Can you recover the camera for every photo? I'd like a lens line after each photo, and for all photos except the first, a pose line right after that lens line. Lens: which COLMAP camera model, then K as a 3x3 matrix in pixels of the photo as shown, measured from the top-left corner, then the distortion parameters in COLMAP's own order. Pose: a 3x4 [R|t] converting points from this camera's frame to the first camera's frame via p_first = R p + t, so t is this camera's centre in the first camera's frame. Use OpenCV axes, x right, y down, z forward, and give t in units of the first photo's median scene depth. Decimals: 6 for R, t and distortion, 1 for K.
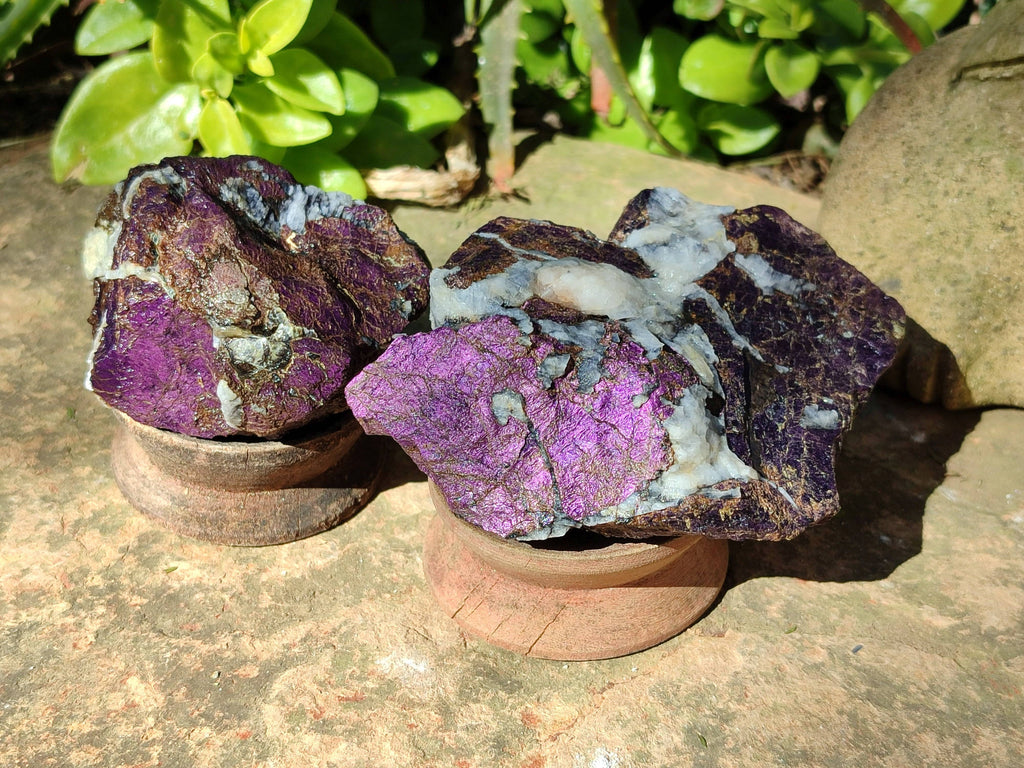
lens RADIAL K [[1493.6, 0, 512.4], [0, 1493.6, 384.1], [0, 0, 1]] dist [0.162919, 0.000000]
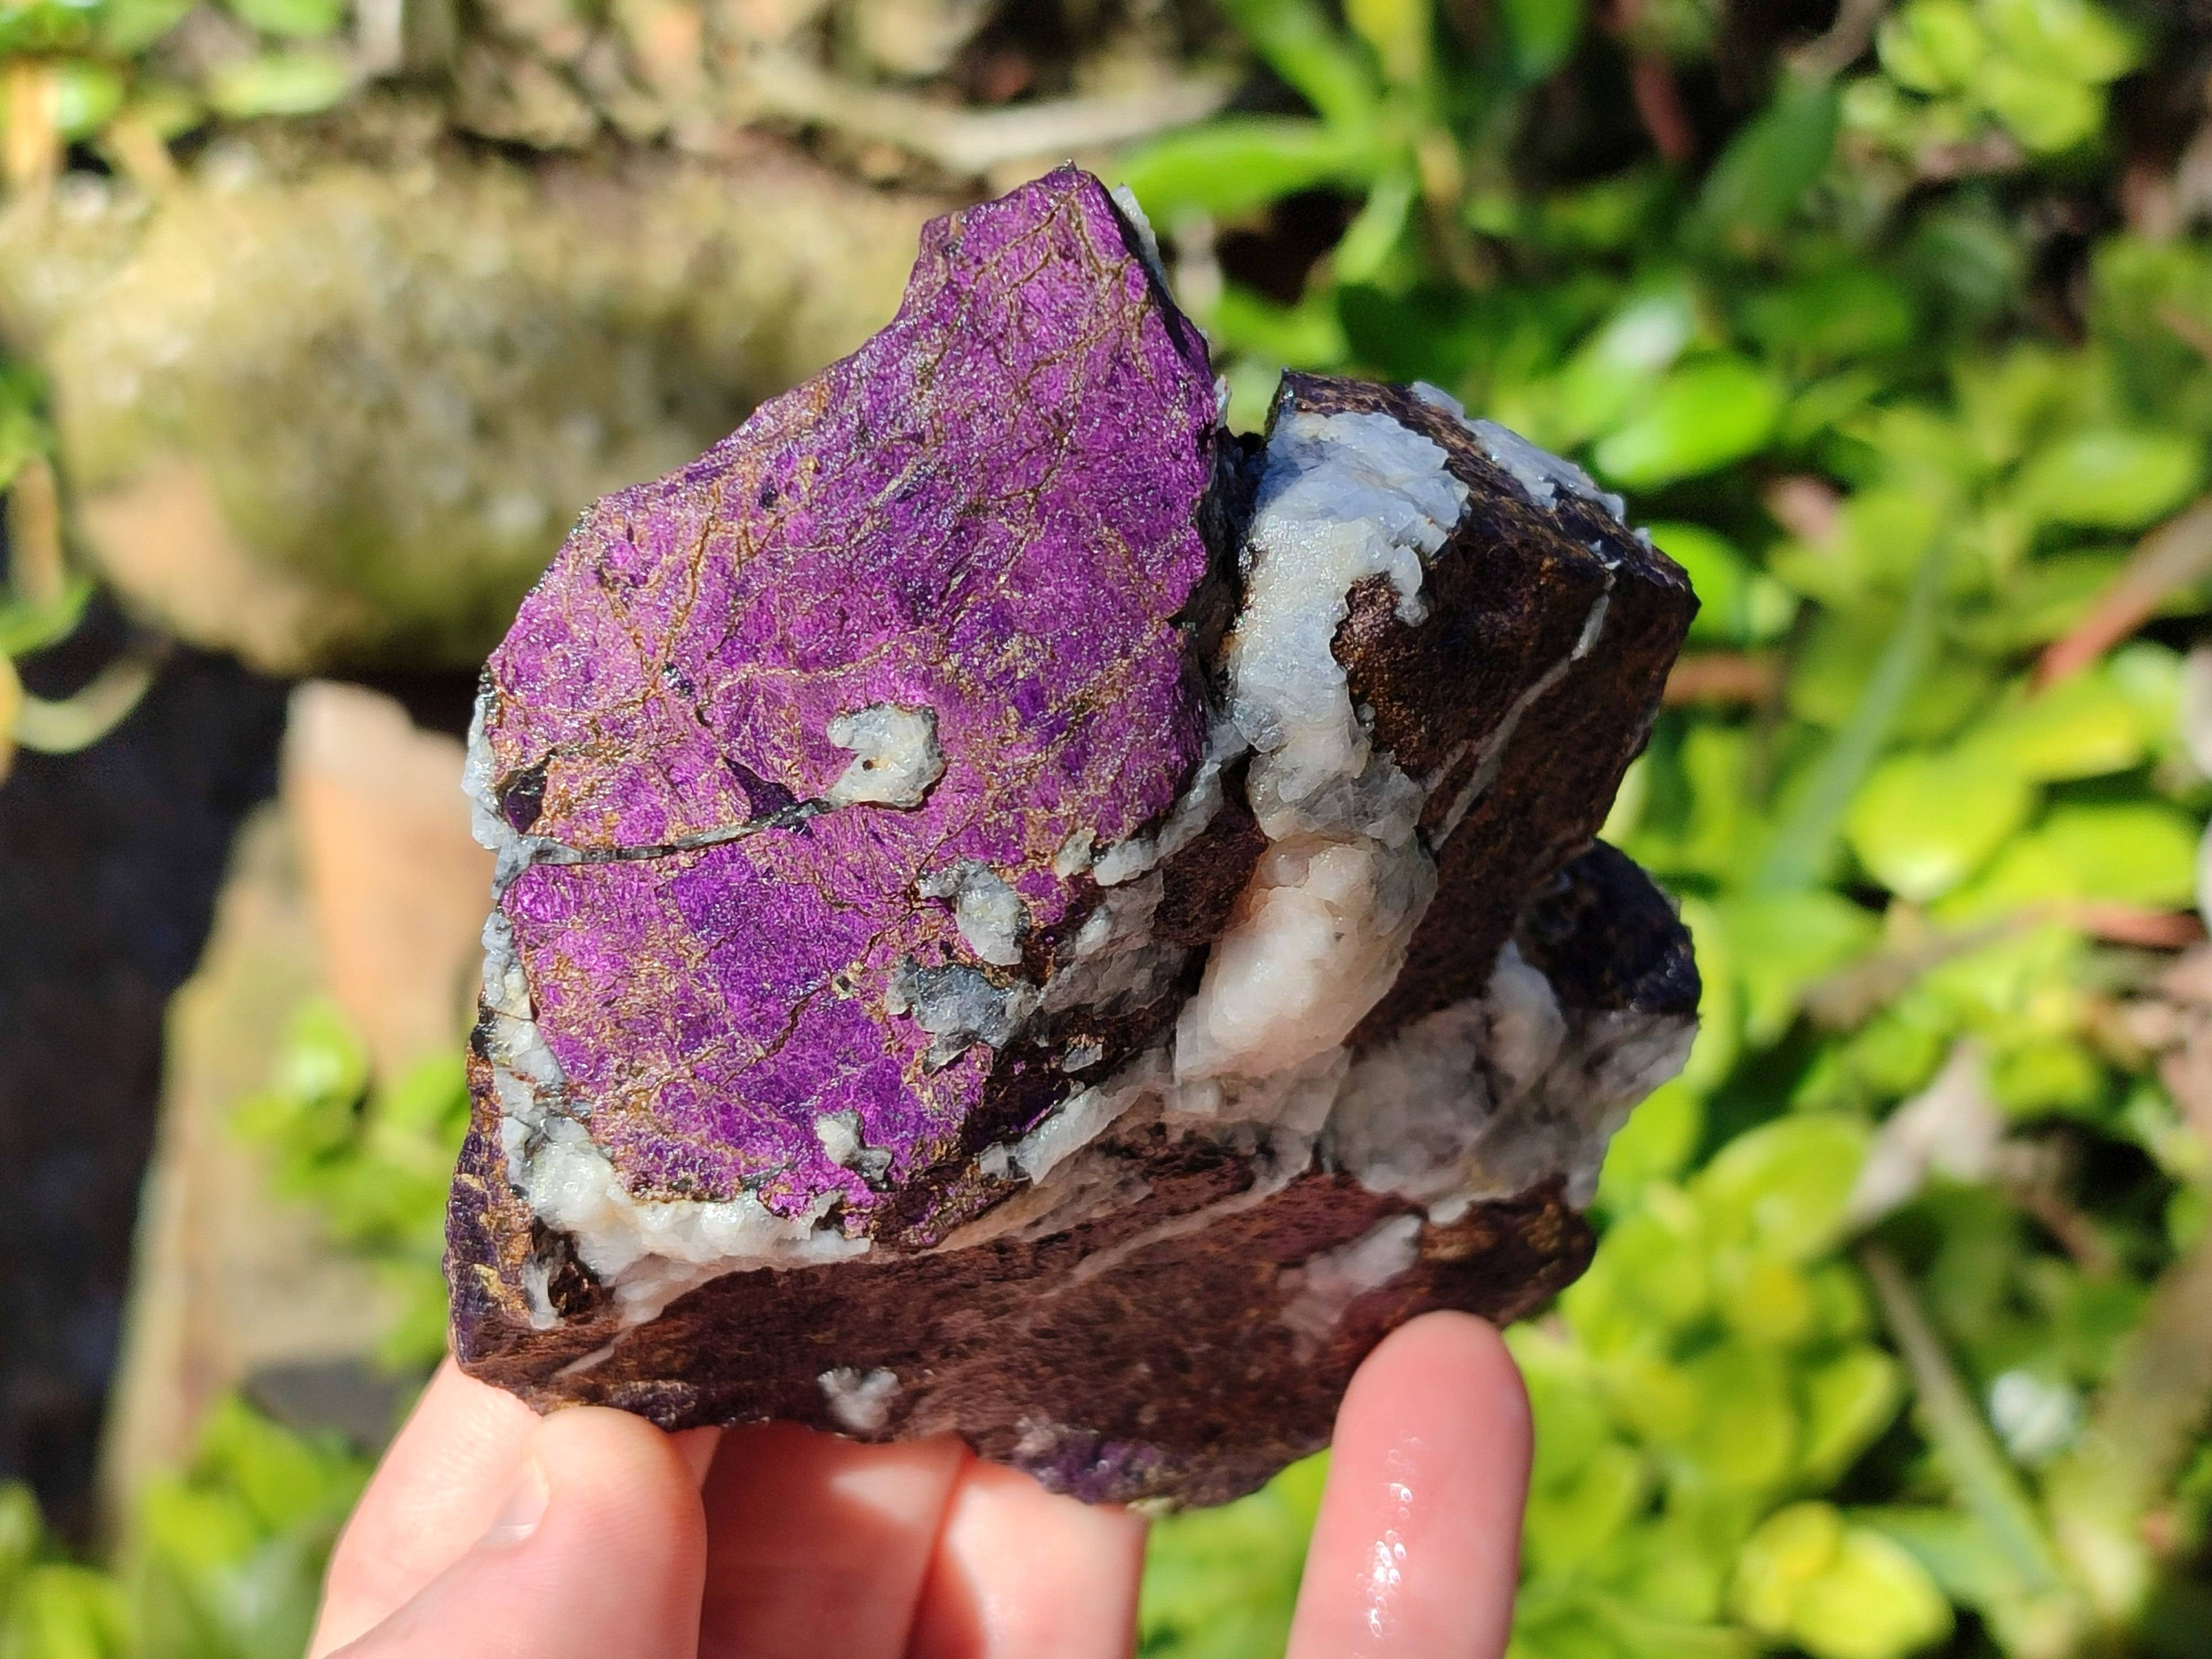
lens RADIAL K [[3226.5, 0, 1105.1], [0, 3226.5, 830.7], [0, 0, 1]] dist [0.162919, 0.000000]
pose [[-0.124695, 0.864533, 0.486861, -0.311328], [-0.939861, -0.260178, 0.221287, -0.174946], [0.317981, -0.429989, 0.844984, 0.416984]]
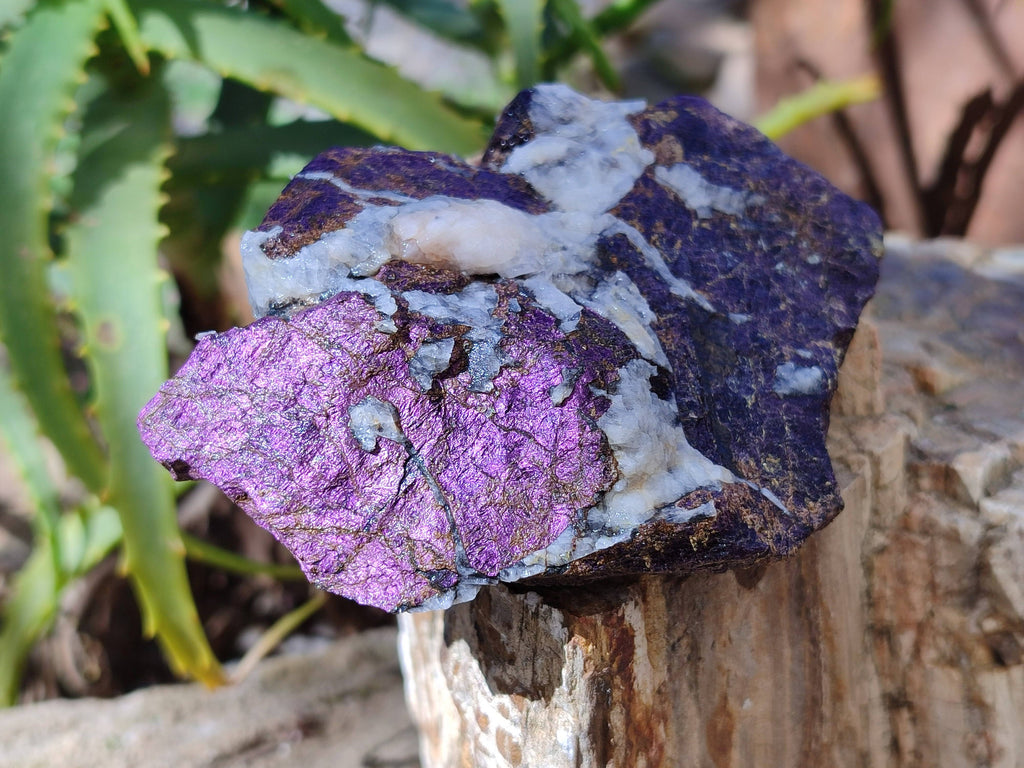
lens RADIAL K [[1493.6, 0, 508.3], [0, 1493.6, 383.5], [0, 0, 1]] dist [0.162919, 0.000000]
pose [[0.989903, -0.114230, 0.083927, 0.002563], [0.109094, 0.992006, 0.063431, -0.038599], [-0.090502, -0.053635, 0.994451, 0.288252]]
